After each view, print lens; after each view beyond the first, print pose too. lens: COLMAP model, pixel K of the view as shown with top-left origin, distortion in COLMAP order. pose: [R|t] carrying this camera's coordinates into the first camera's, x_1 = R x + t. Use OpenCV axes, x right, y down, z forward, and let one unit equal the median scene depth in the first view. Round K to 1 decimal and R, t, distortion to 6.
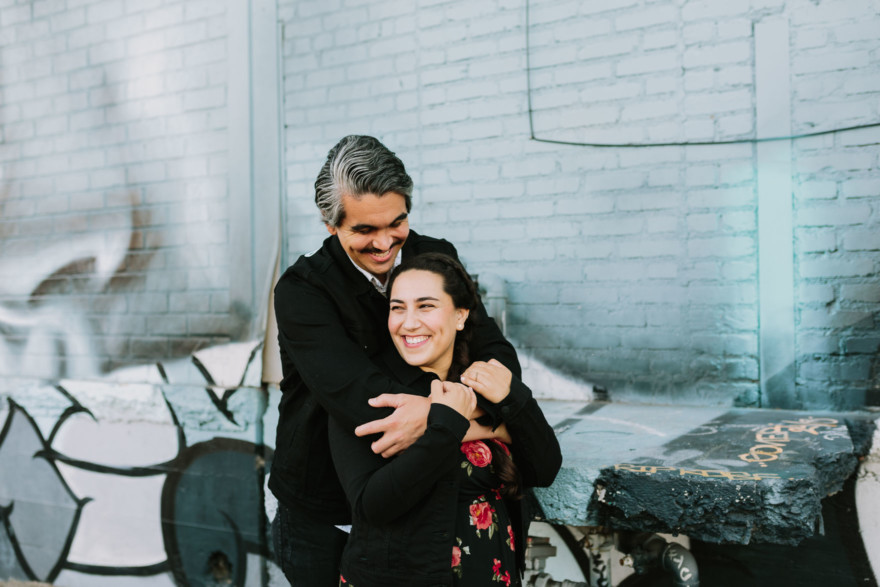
lens RADIAL K [[845.6, 0, 438.9], [0, 845.6, 297.5], [0, 0, 1]] dist [-0.001459, 0.000000]
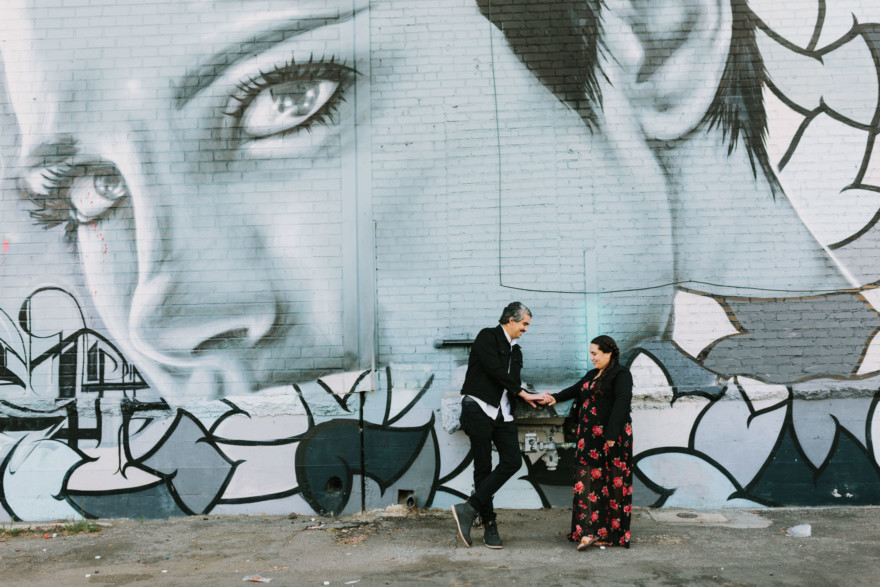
lens RADIAL K [[845.6, 0, 439.1], [0, 845.6, 290.3], [0, 0, 1]] dist [-0.001459, 0.000000]
pose [[0.890911, 0.022782, 0.453606, -1.220510], [0.005451, 0.998133, -0.060836, -0.022421], [-0.454145, 0.056672, 0.889123, -1.173015]]
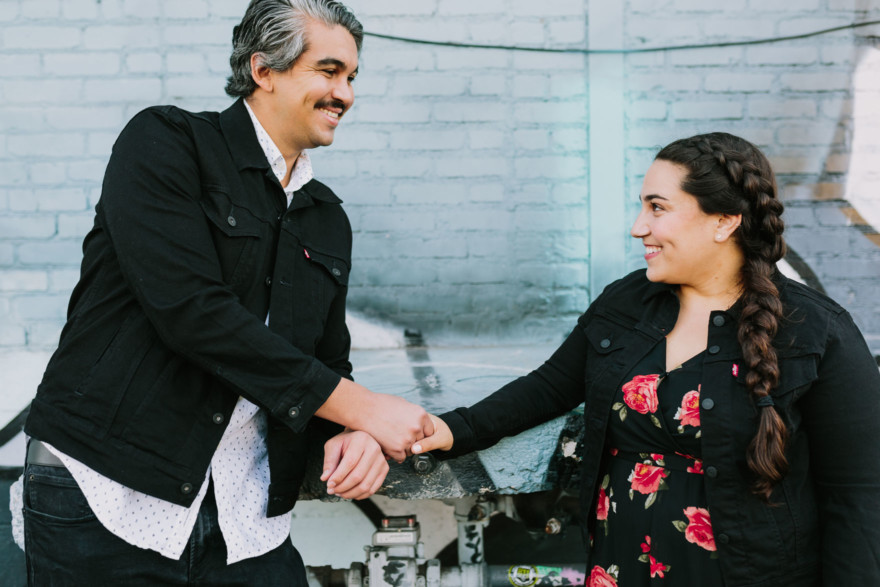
lens RADIAL K [[845.6, 0, 432.7], [0, 845.6, 273.0], [0, 0, 1]] dist [-0.001459, 0.000000]
pose [[0.863424, -0.022633, 0.503970, -0.214345], [0.003527, 0.999239, 0.038833, 0.015902], [-0.504466, -0.031752, 0.862848, 0.261672]]
